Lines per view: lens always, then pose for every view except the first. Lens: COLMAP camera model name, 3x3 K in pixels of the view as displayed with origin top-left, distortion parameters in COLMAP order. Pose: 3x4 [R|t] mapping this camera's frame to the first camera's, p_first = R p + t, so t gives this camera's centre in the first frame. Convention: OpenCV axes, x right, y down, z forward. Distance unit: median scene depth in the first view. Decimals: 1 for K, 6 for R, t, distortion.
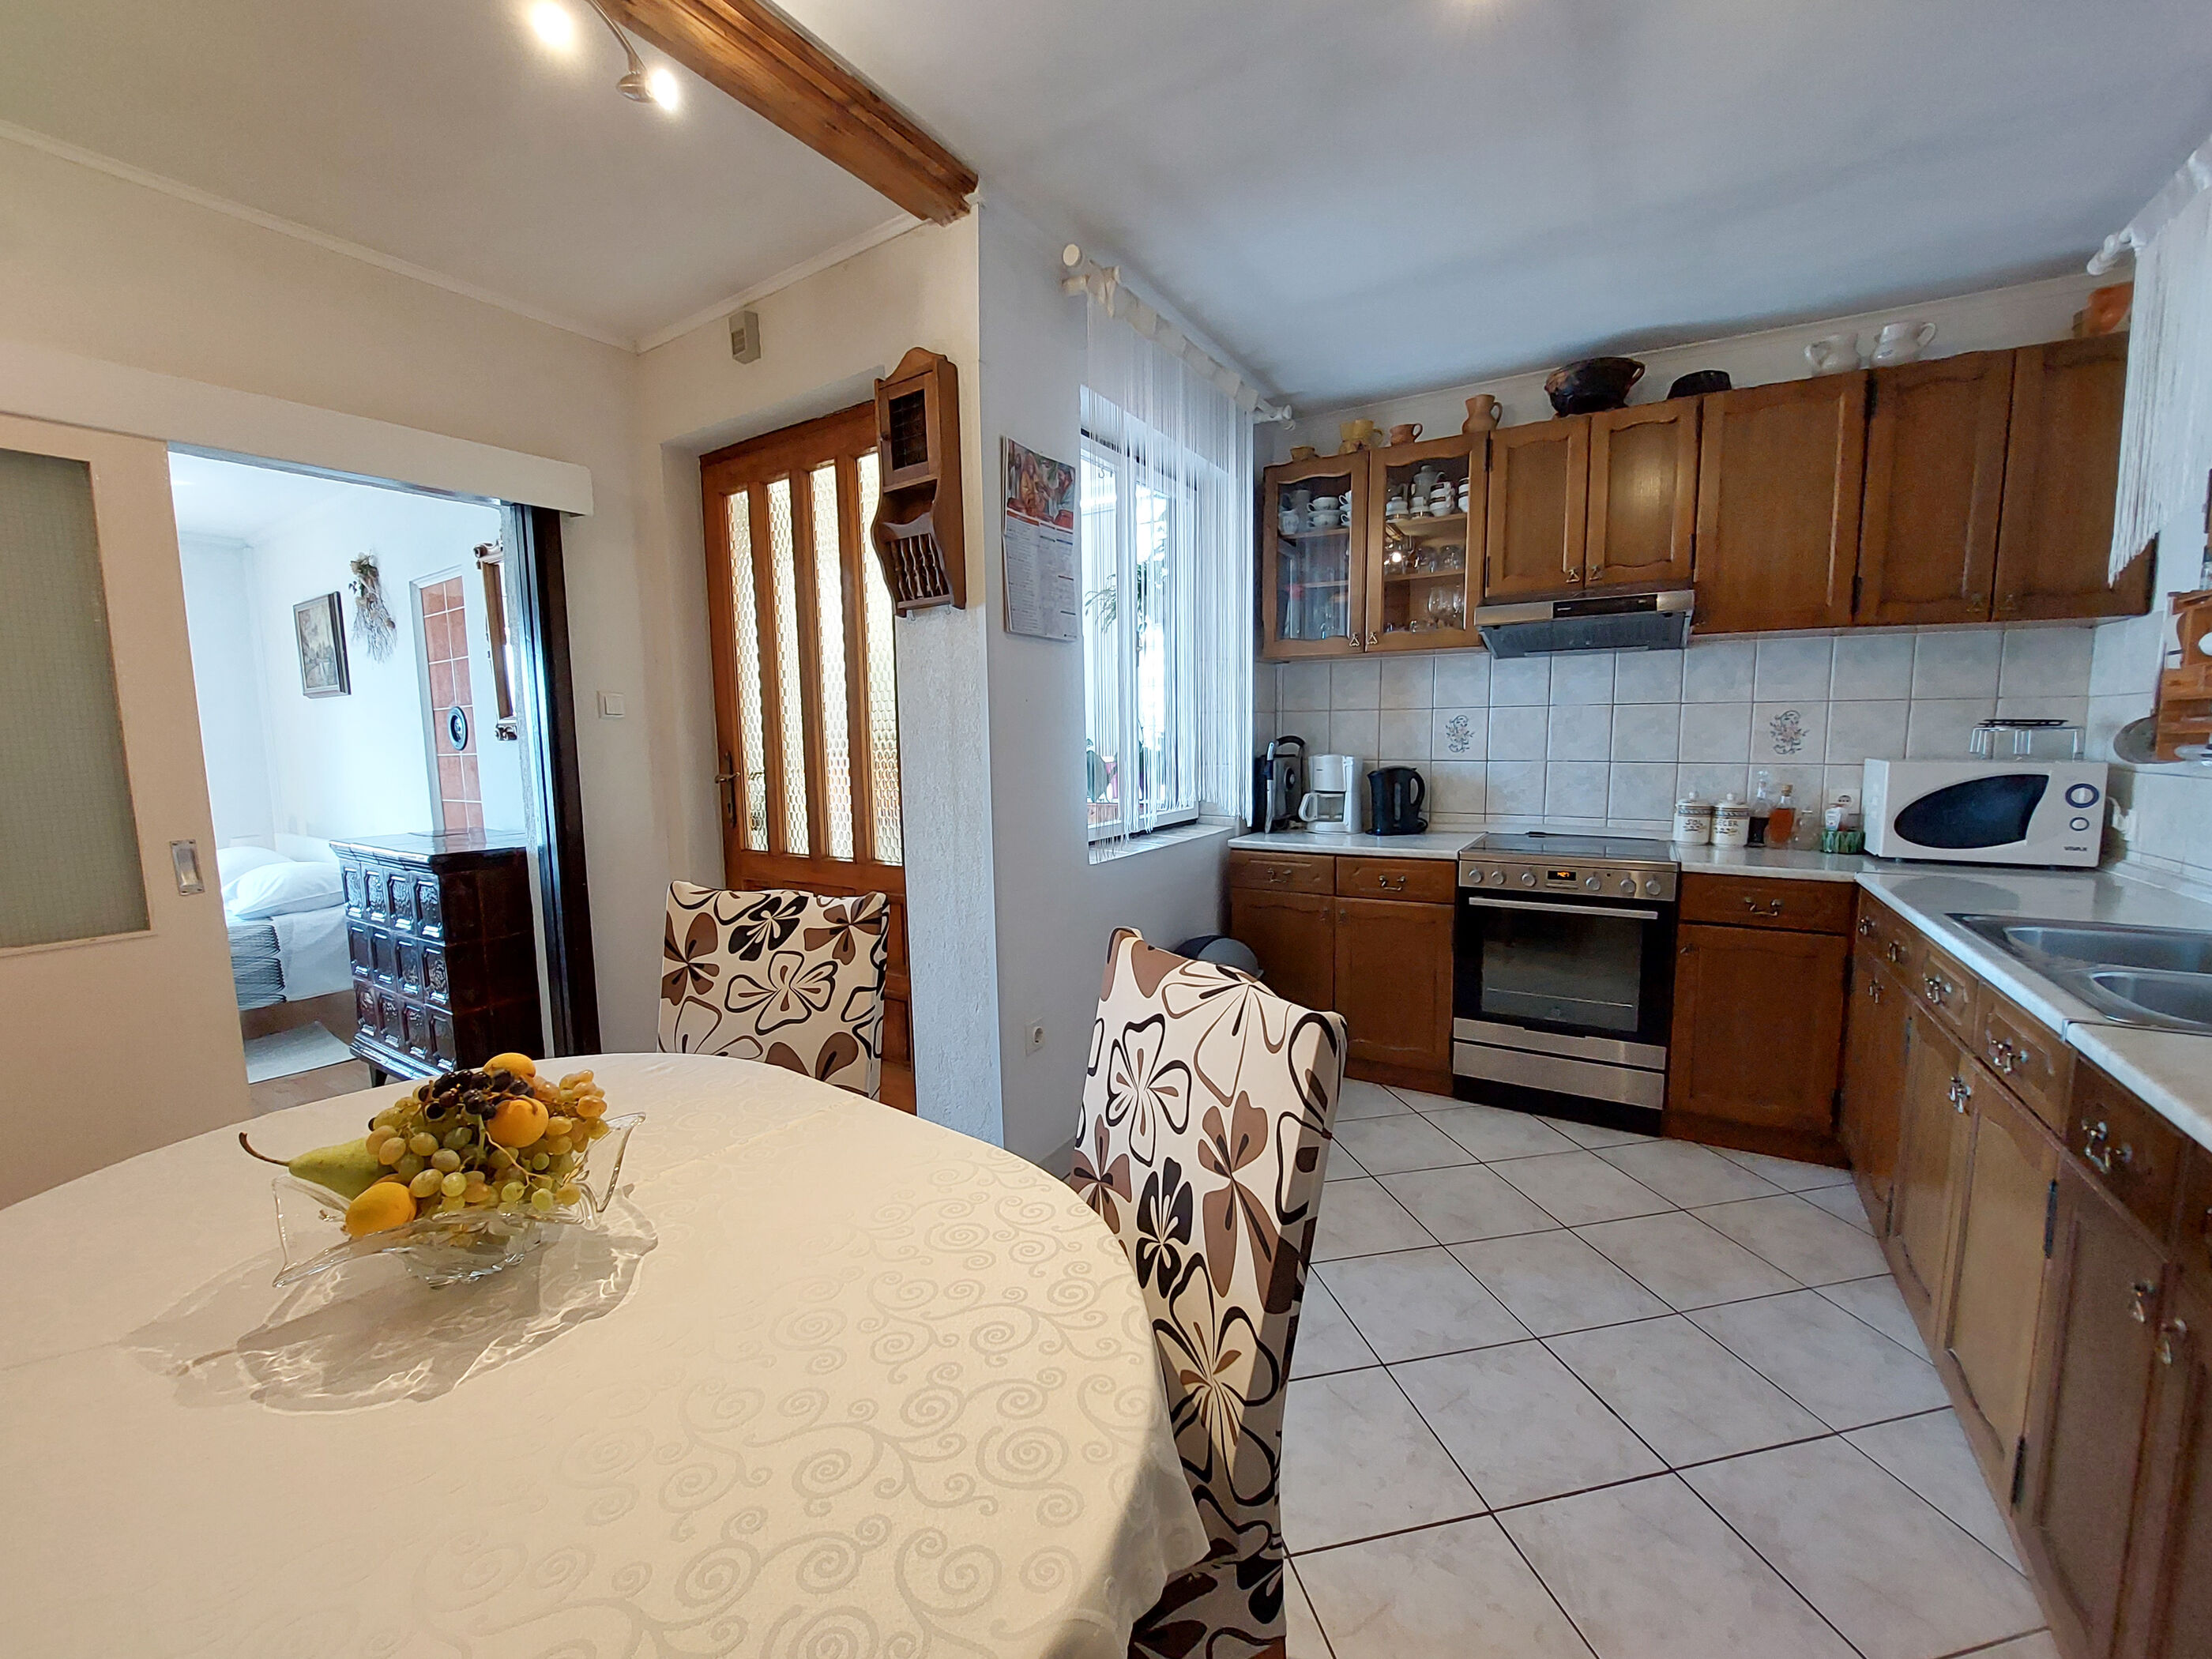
lens RADIAL K [[876.0, 0, 1129.3], [0, 876.0, 837.3], [0, 0, 1]] dist [-0.020963, -0.000398]
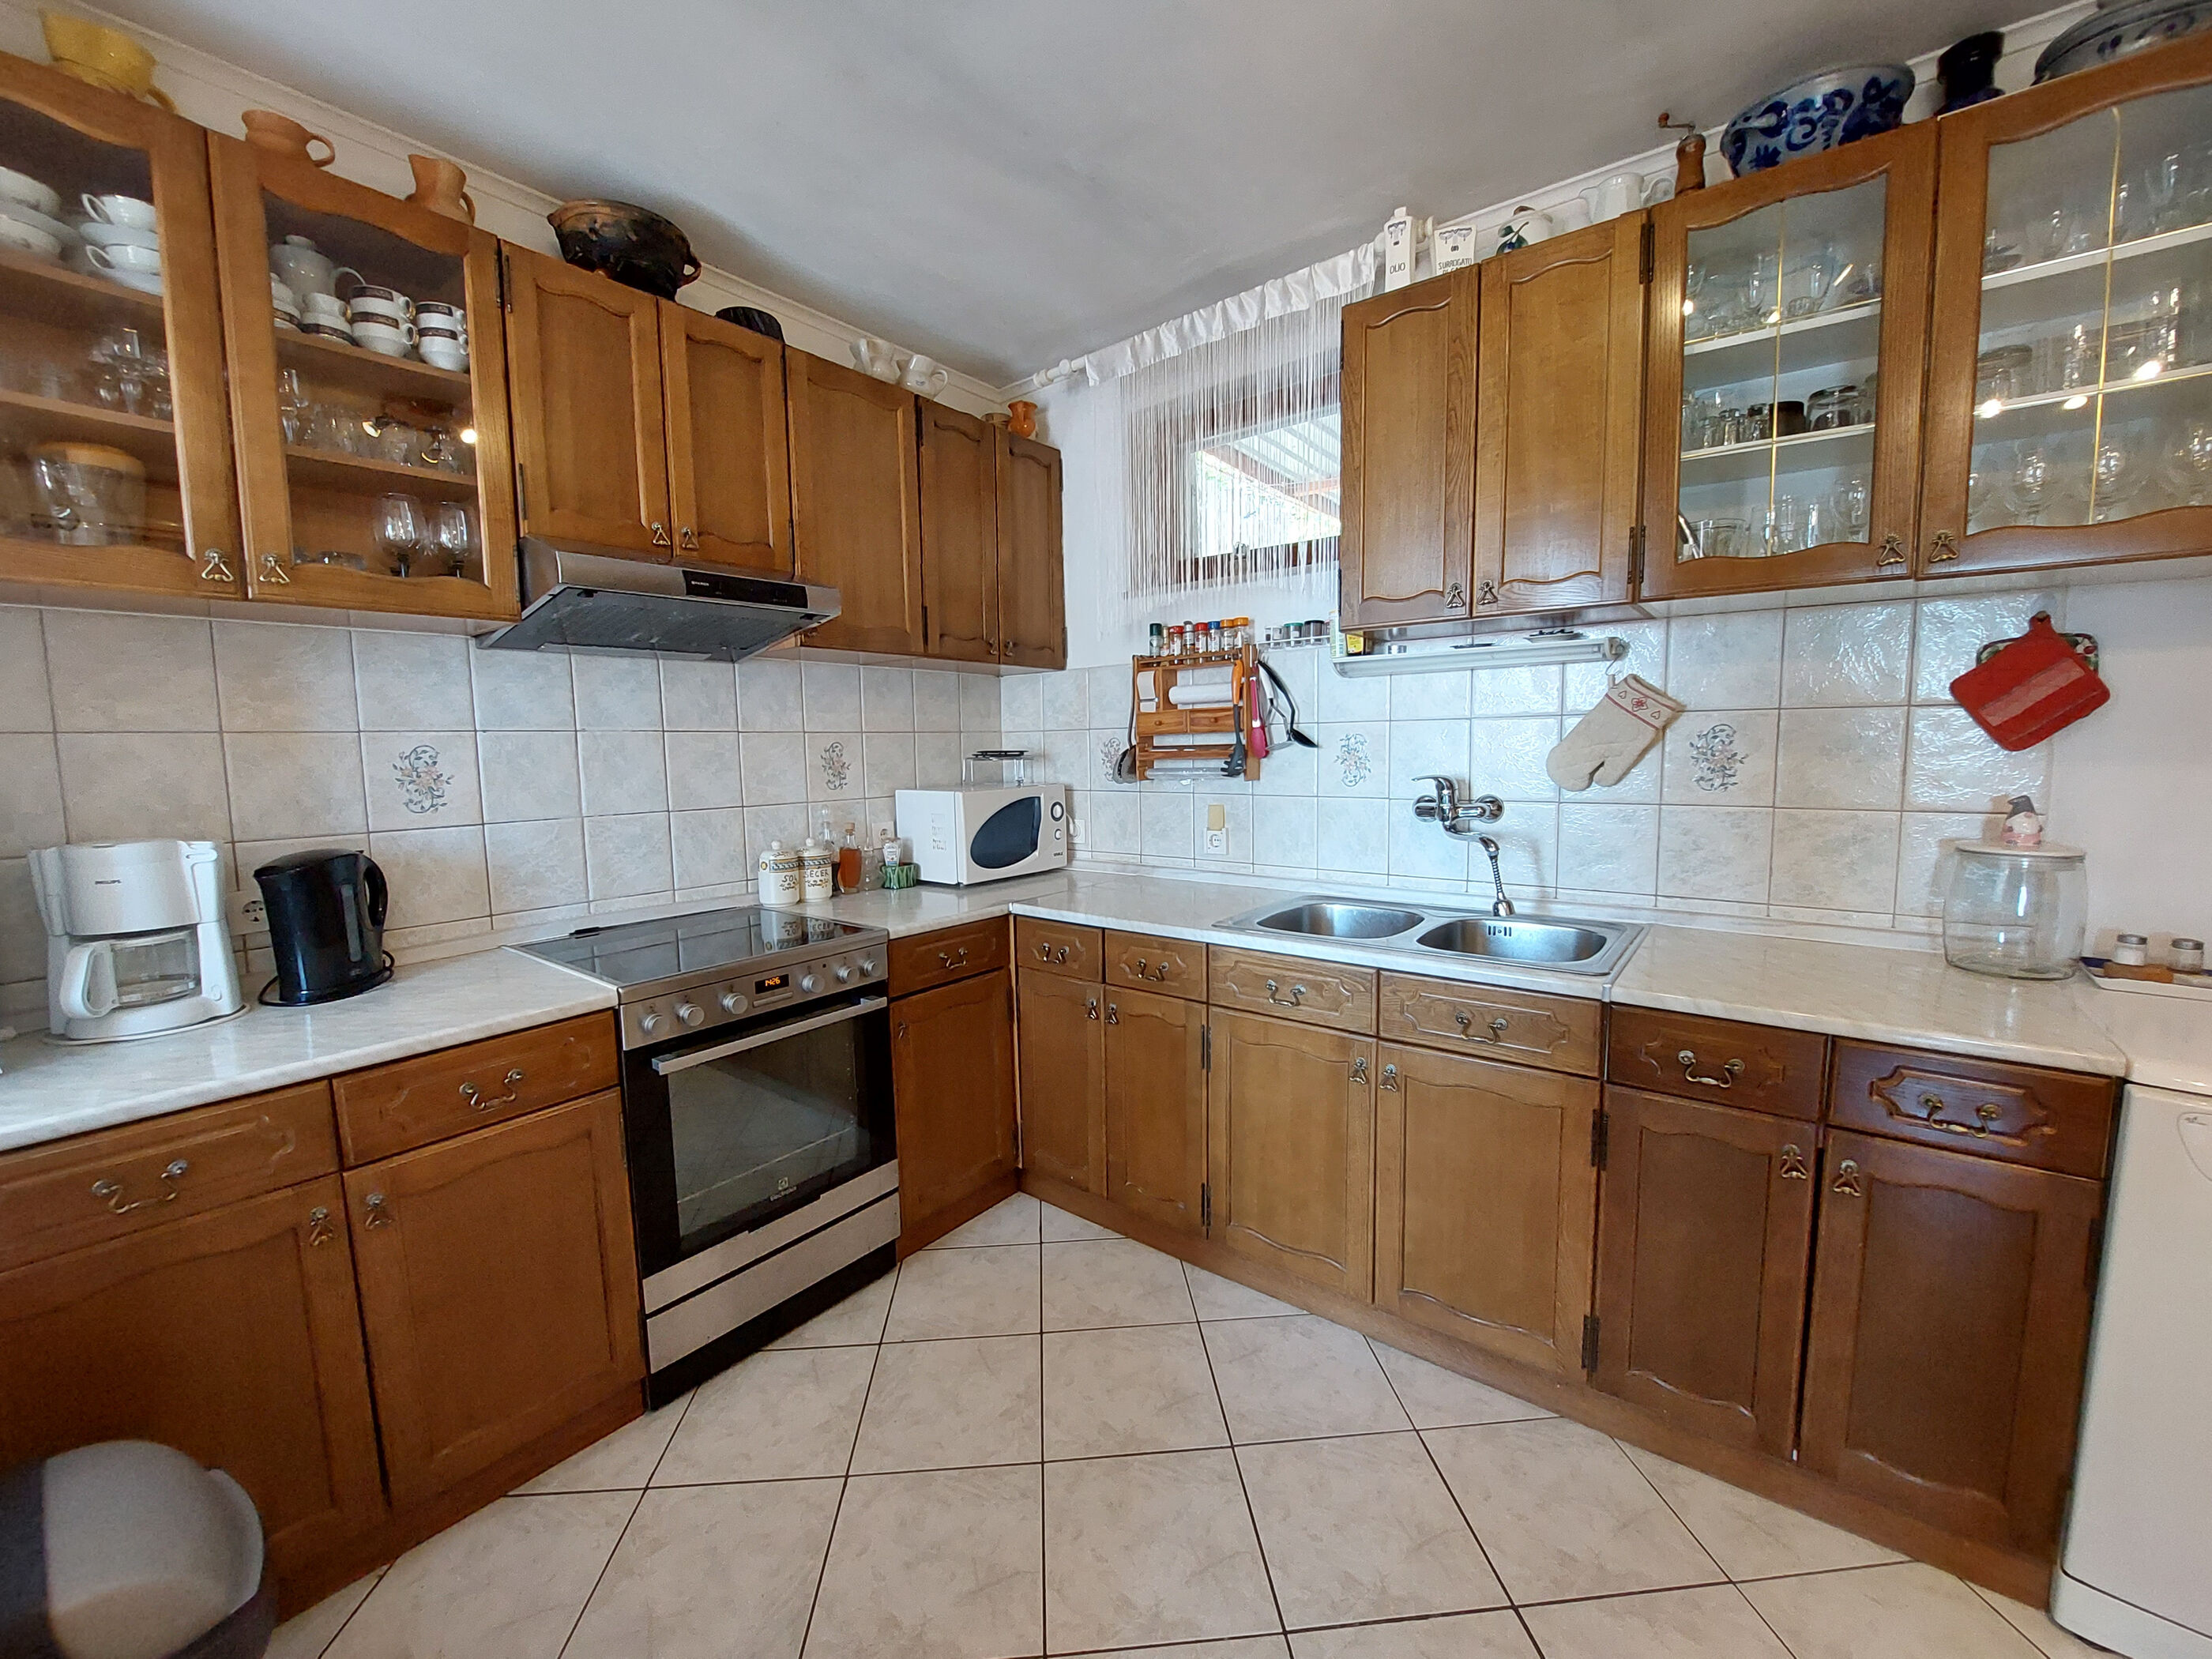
lens RADIAL K [[882.3, 0, 1089.9], [0, 882.3, 836.9], [0, 0, 1]] dist [-0.012072, -0.000425]
pose [[0.151070, -0.094085, 0.984035, -0.123685], [0.131865, 0.988482, 0.074266, -0.086194], [-0.979688, 0.118541, 0.161737, 0.635318]]
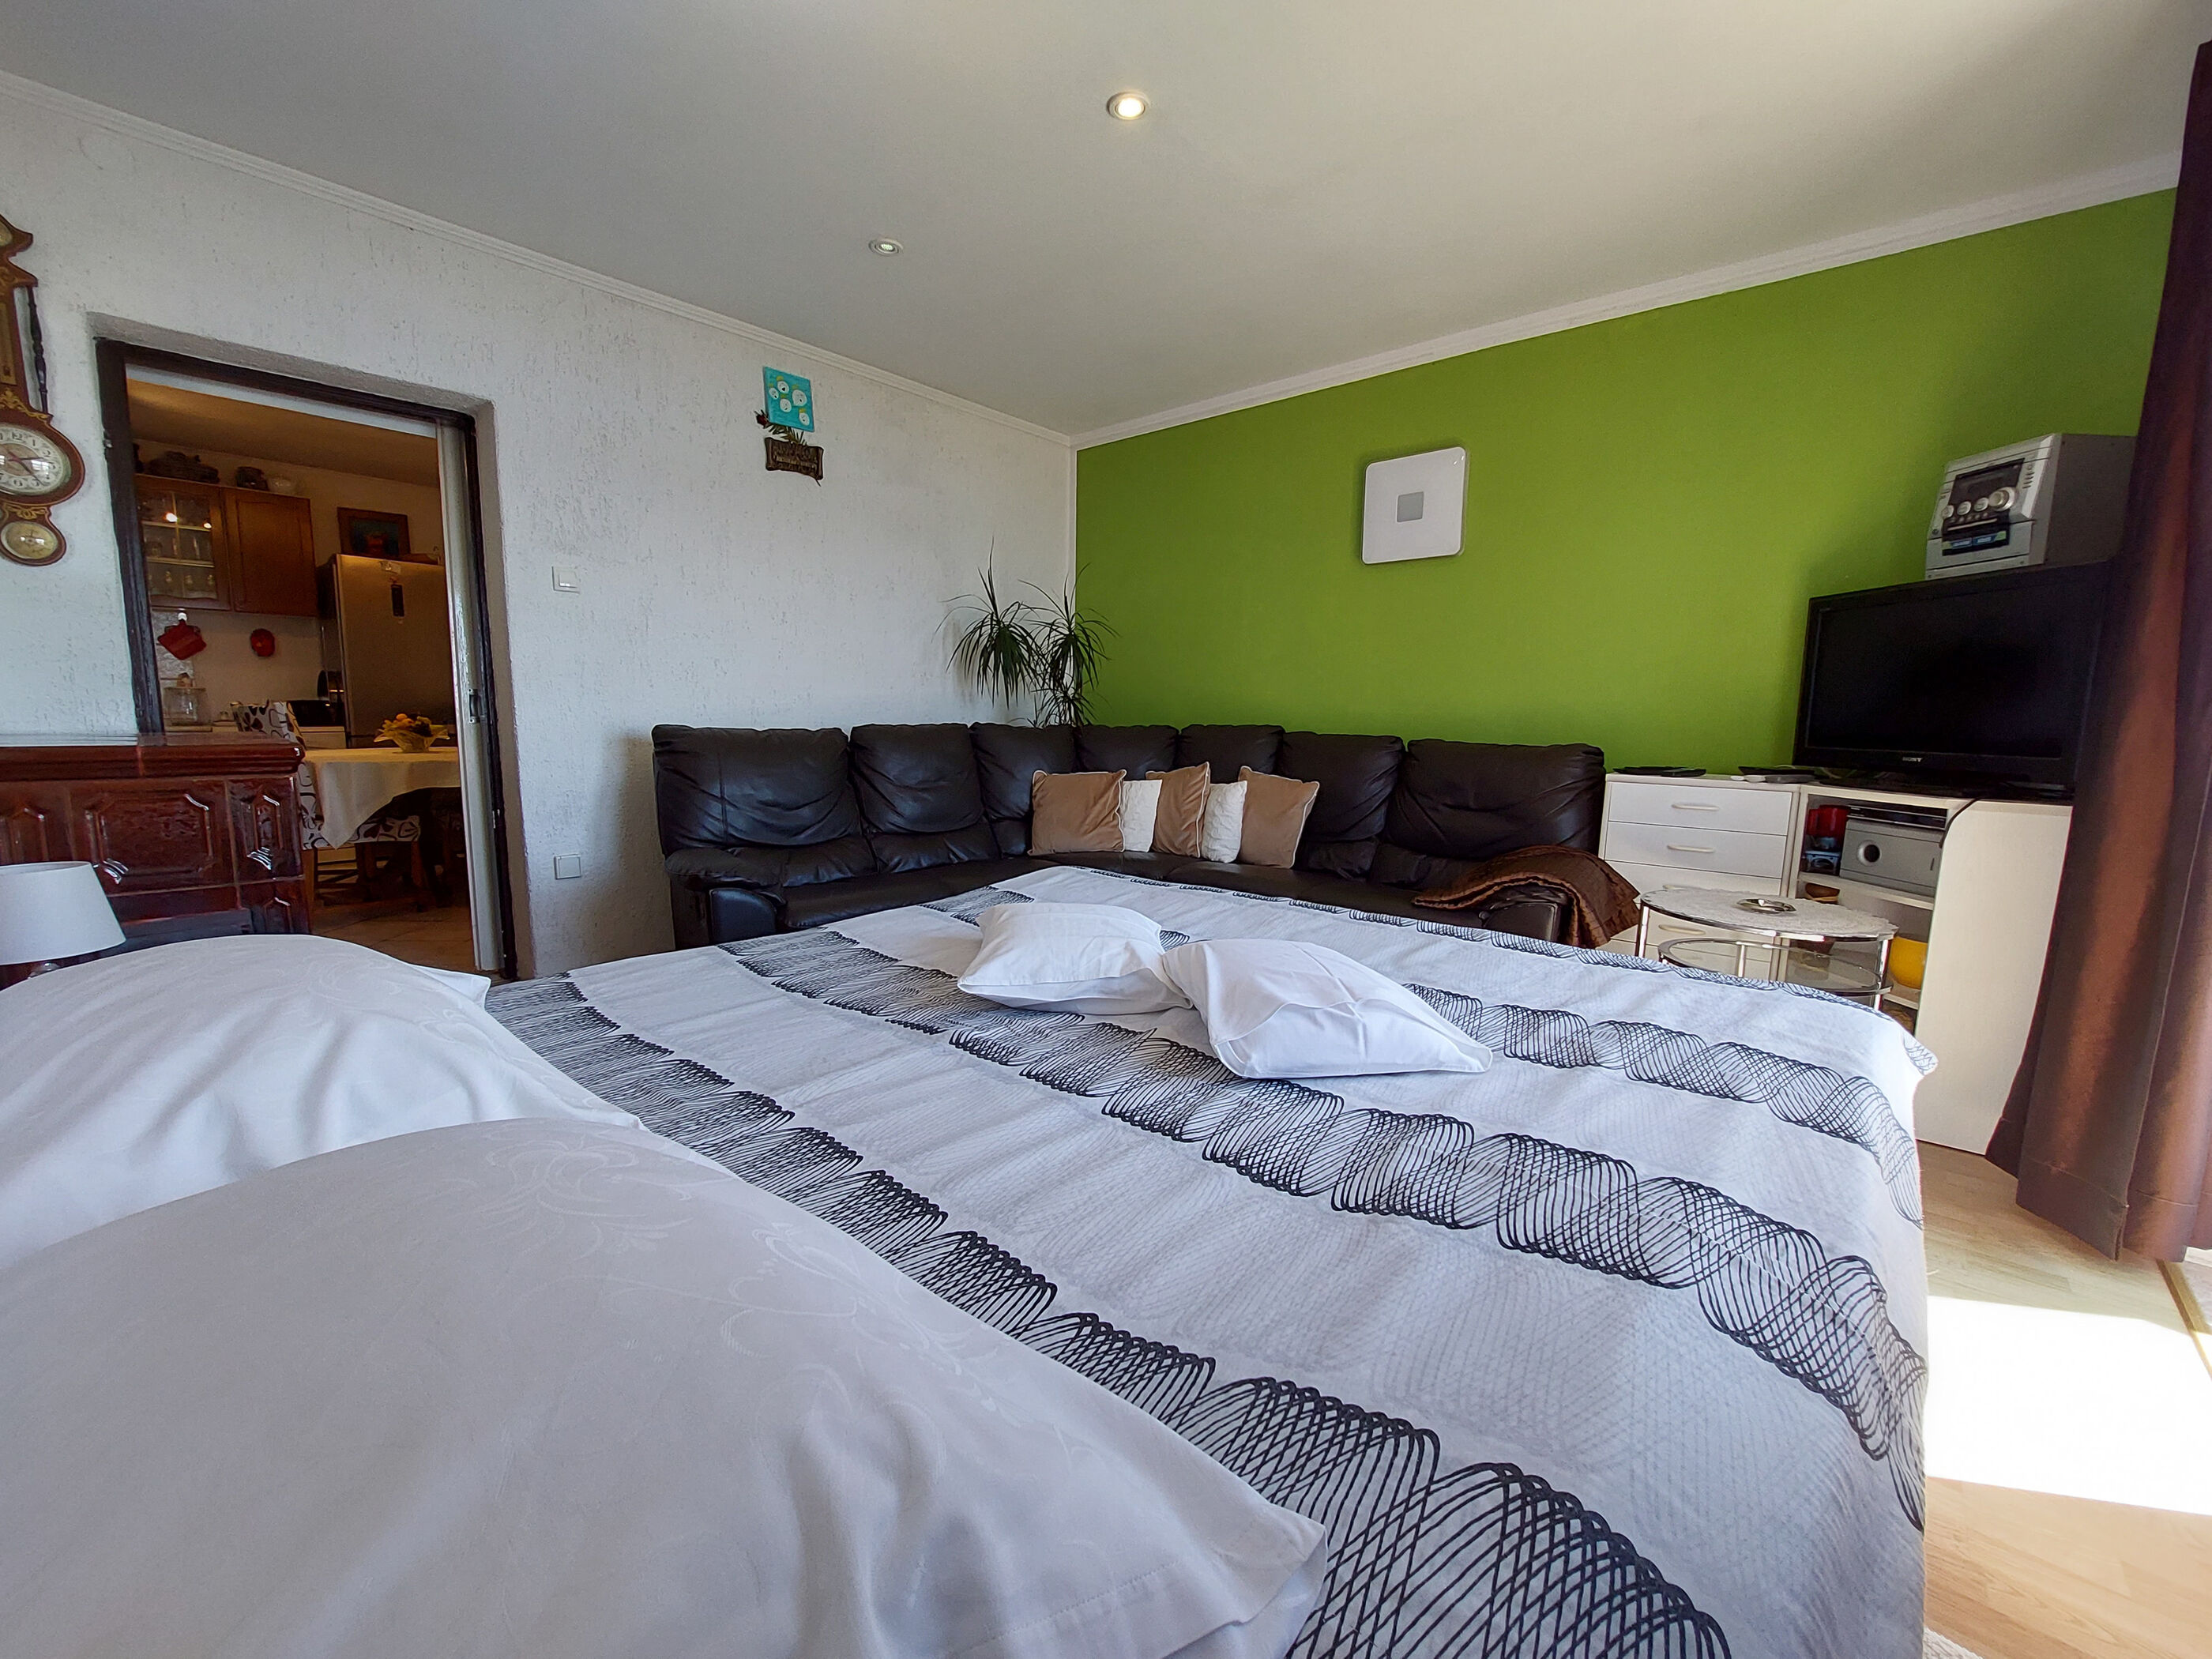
lens RADIAL K [[898.0, 0, 1110.2], [0, 898.0, 837.4], [0, 0, 1]] dist [-0.008073, -0.000130]
pose [[-0.983342, -0.027438, 0.179684, -1.822610], [0.019015, 0.967589, 0.251814, -0.095679], [-0.180770, 0.251036, -0.950948, 1.705494]]
